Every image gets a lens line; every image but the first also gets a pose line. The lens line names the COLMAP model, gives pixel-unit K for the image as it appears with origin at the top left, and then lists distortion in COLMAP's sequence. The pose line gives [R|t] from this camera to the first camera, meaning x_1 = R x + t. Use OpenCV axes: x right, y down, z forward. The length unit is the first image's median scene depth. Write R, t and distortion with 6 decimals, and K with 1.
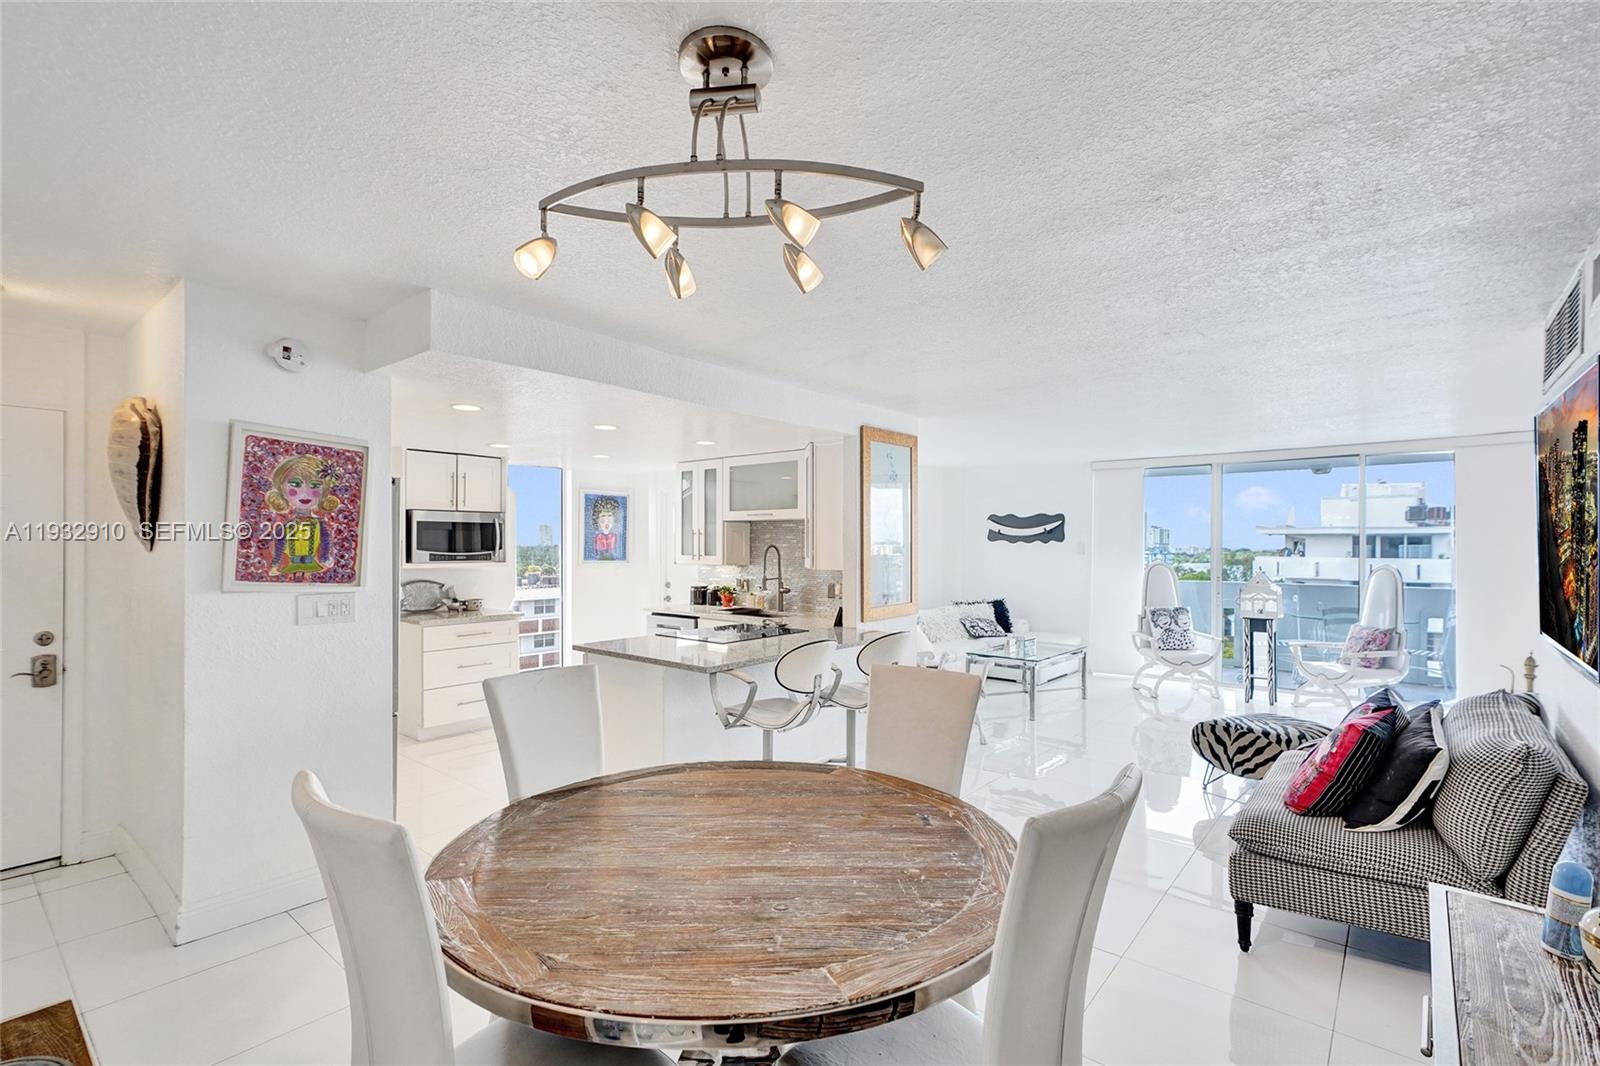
lens RADIAL K [[729.6, 0, 801.1], [0, 729.6, 541.4], [0, 0, 1]] dist [-0.002718, 0.007961]
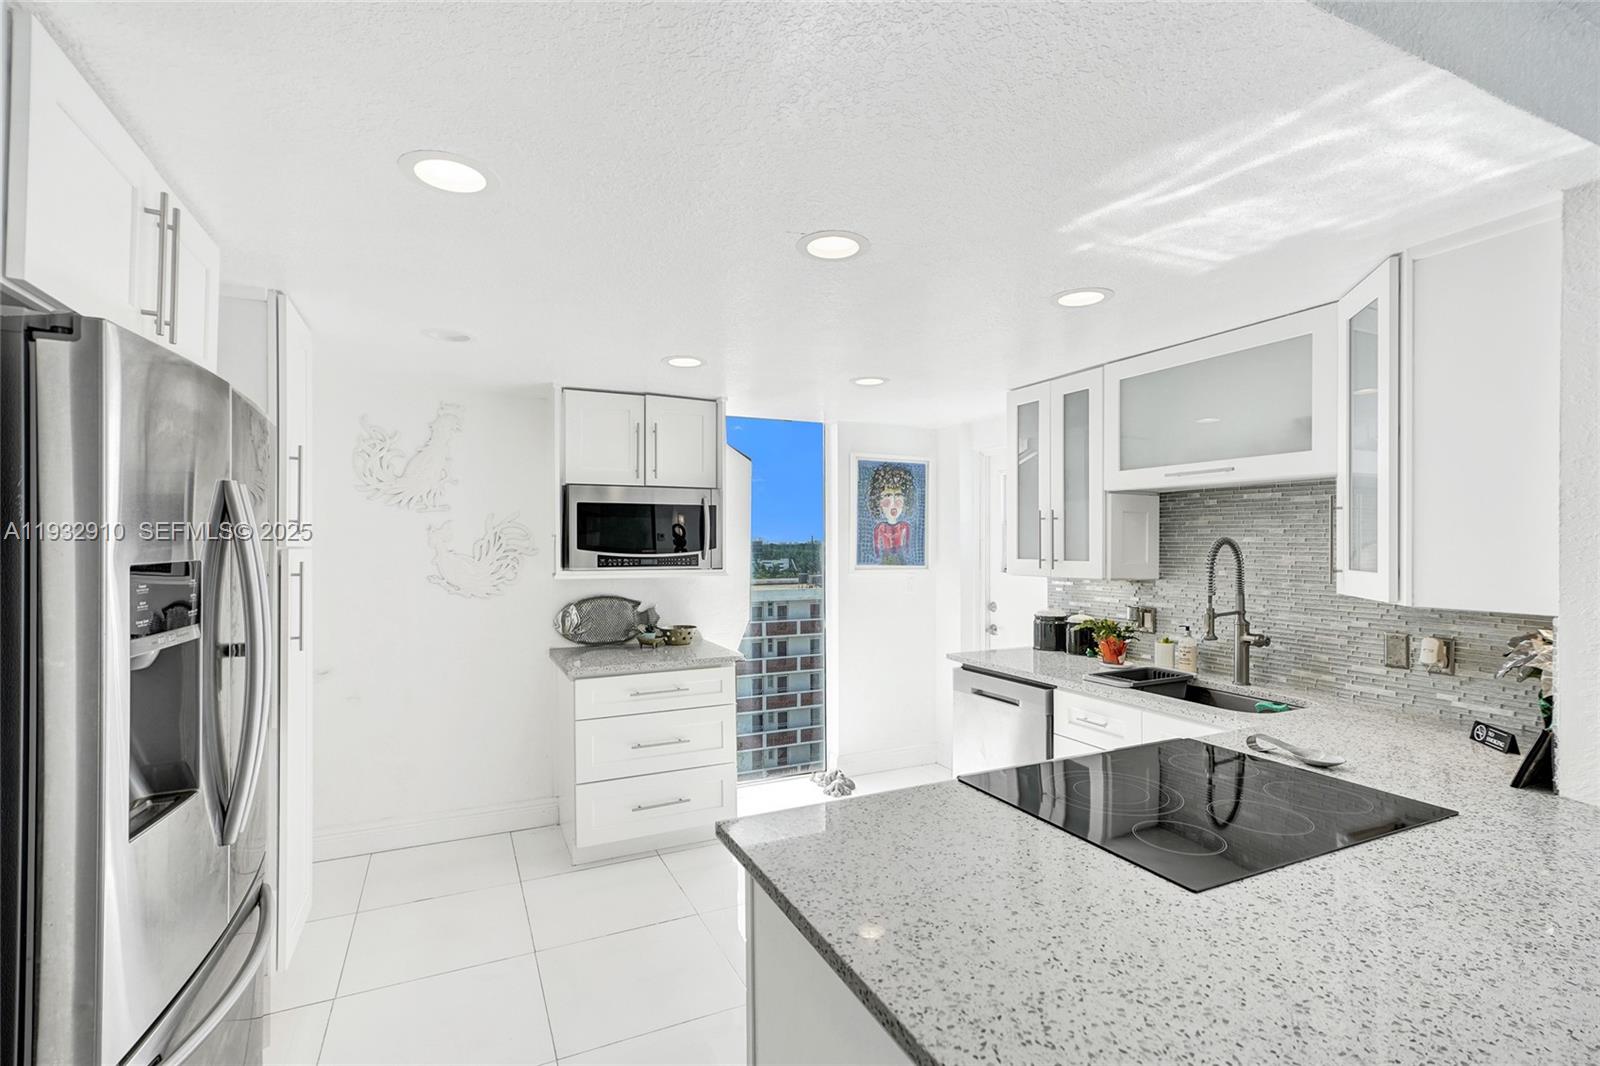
lens RADIAL K [[729.6, 0, 801.1], [0, 729.6, 541.4], [0, 0, 1]] dist [-0.002718, 0.007961]
pose [[0.906226, -0.002294, -0.422787, -0.080776], [0.003218, 0.999994, 0.001471, 0.004512], [0.422781, -0.002693, 0.906228, 0.443863]]
